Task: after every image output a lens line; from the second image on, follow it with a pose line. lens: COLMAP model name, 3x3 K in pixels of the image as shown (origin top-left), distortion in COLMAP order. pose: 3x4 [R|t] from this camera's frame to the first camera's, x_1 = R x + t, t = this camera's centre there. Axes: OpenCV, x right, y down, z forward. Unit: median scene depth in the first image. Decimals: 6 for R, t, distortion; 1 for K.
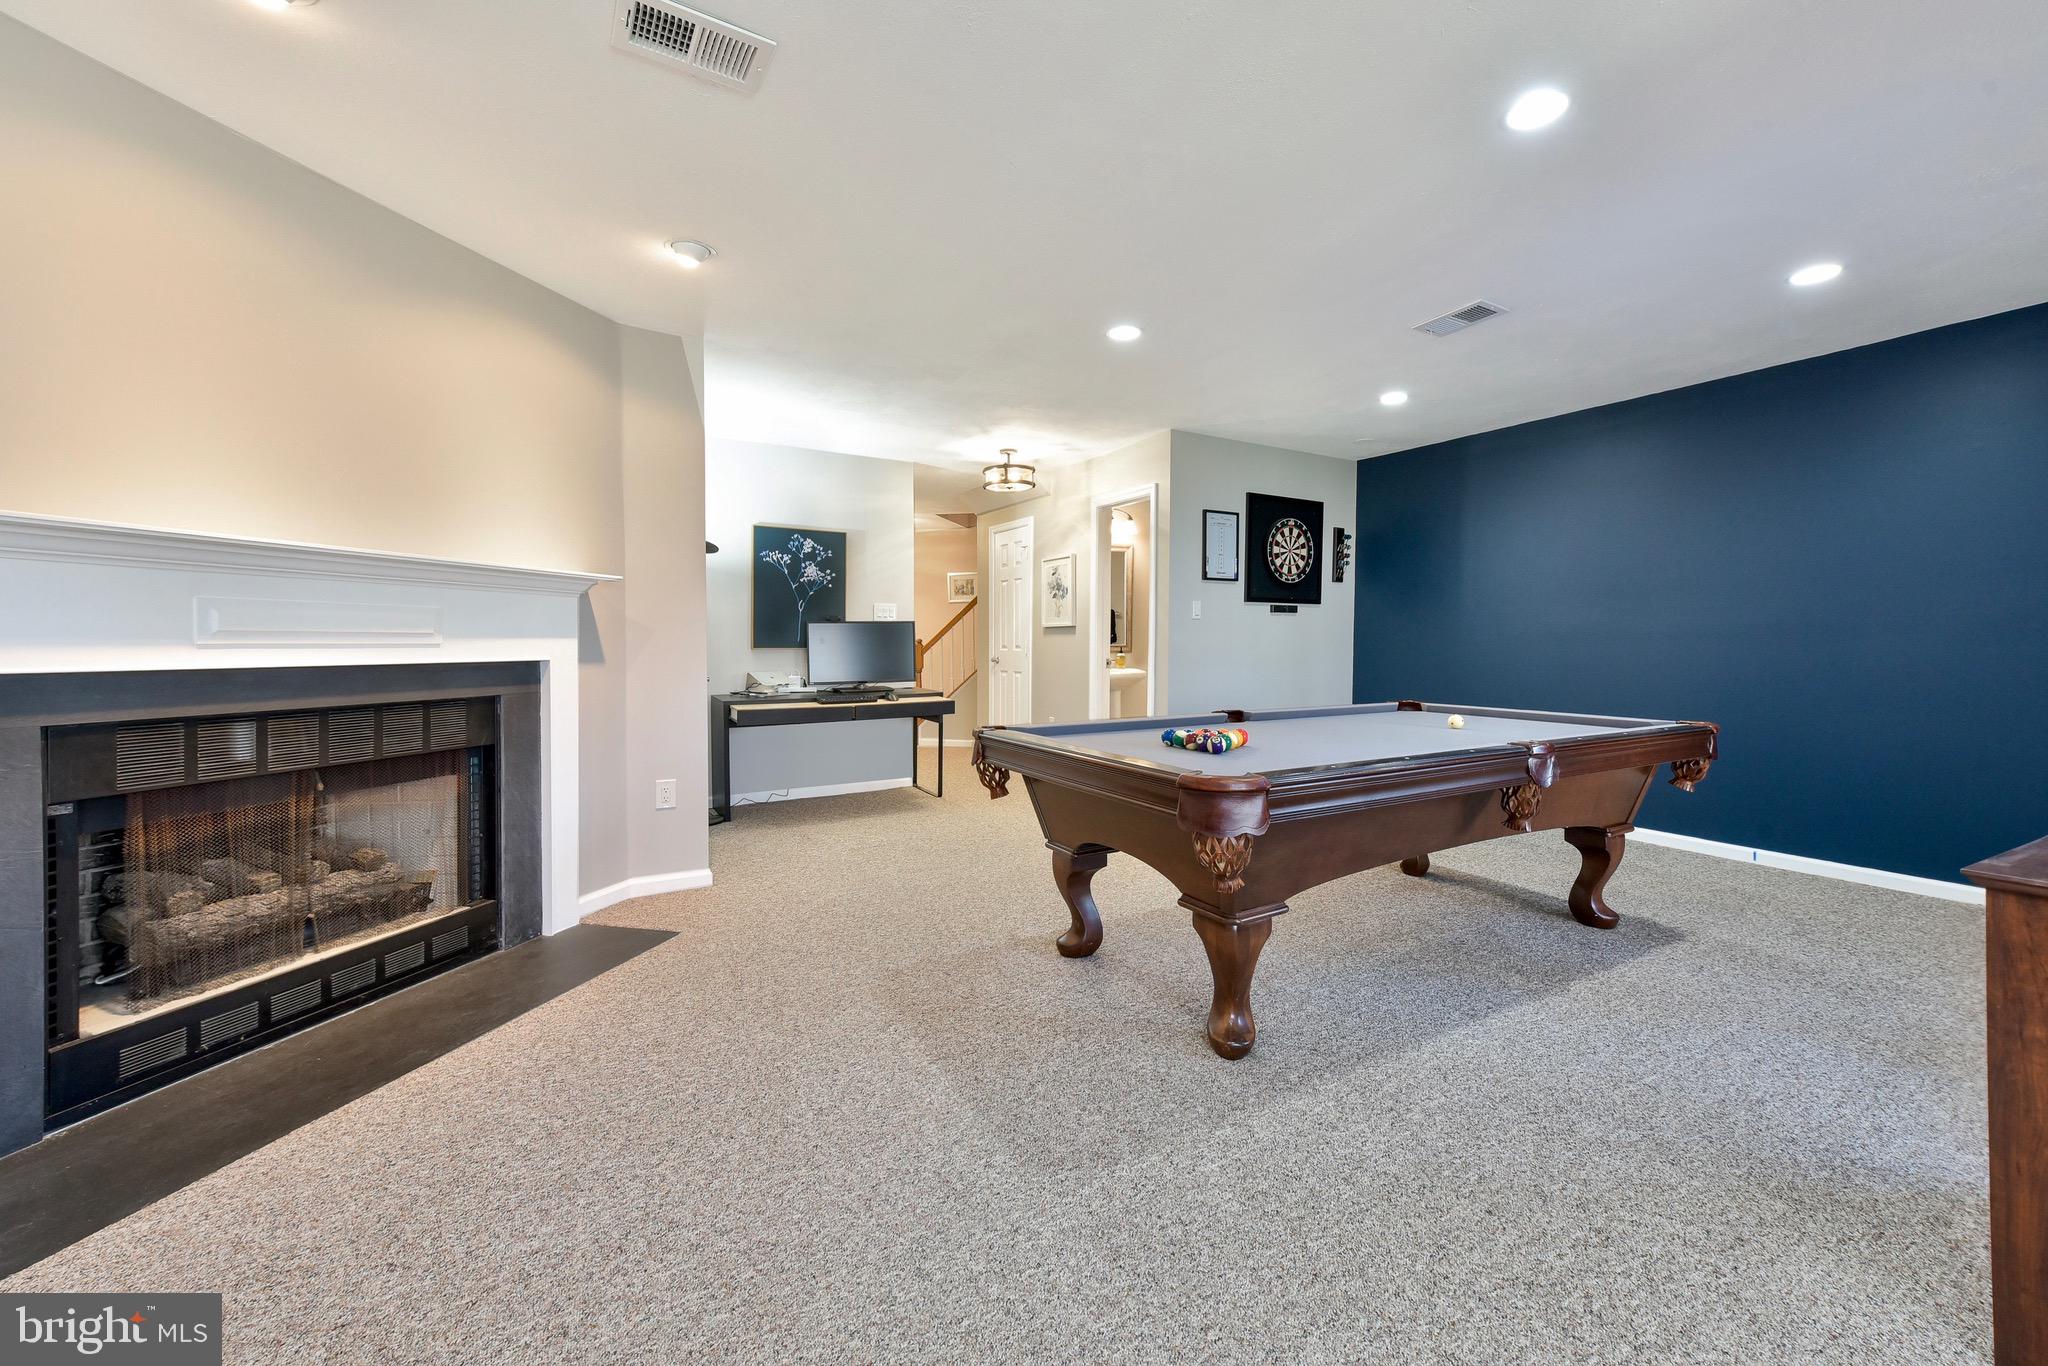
lens RADIAL K [[834.4, 0, 1054.7], [0, 834.4, 632.2], [0, 0, 1]] dist [-0.002235, 0.000656]
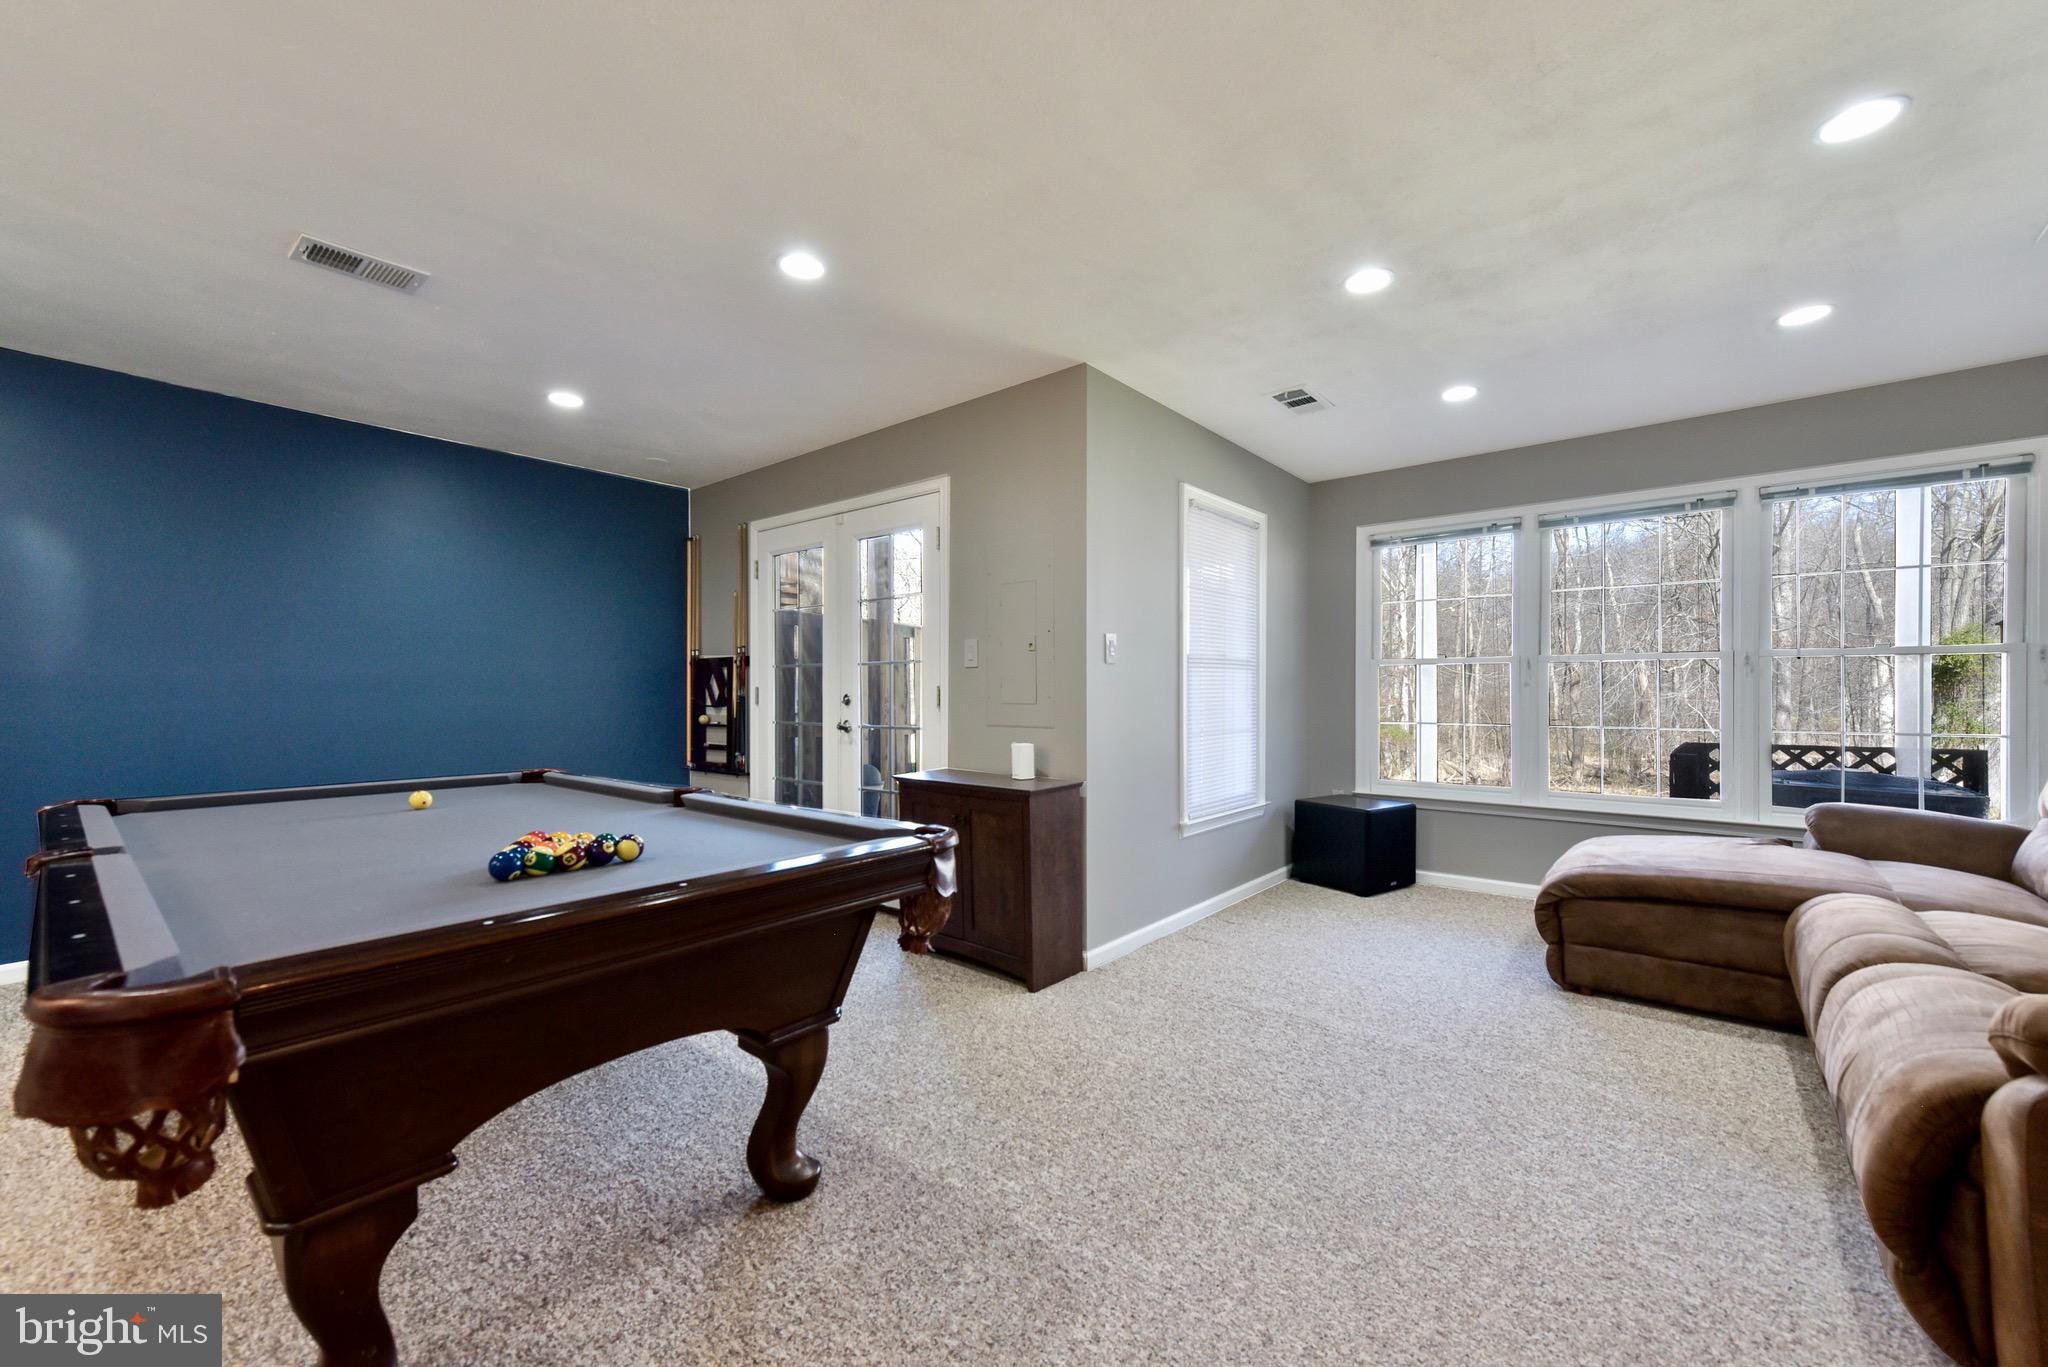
lens RADIAL K [[834.4, 0, 1016.0], [0, 834.4, 692.3], [0, 0, 1]] dist [-0.002235, 0.000656]
pose [[-0.344978, -0.004457, 0.938600, -0.603896], [0.001053, 0.999986, 0.005136, -0.005110], [-0.938610, 0.002760, -0.344969, 0.993013]]
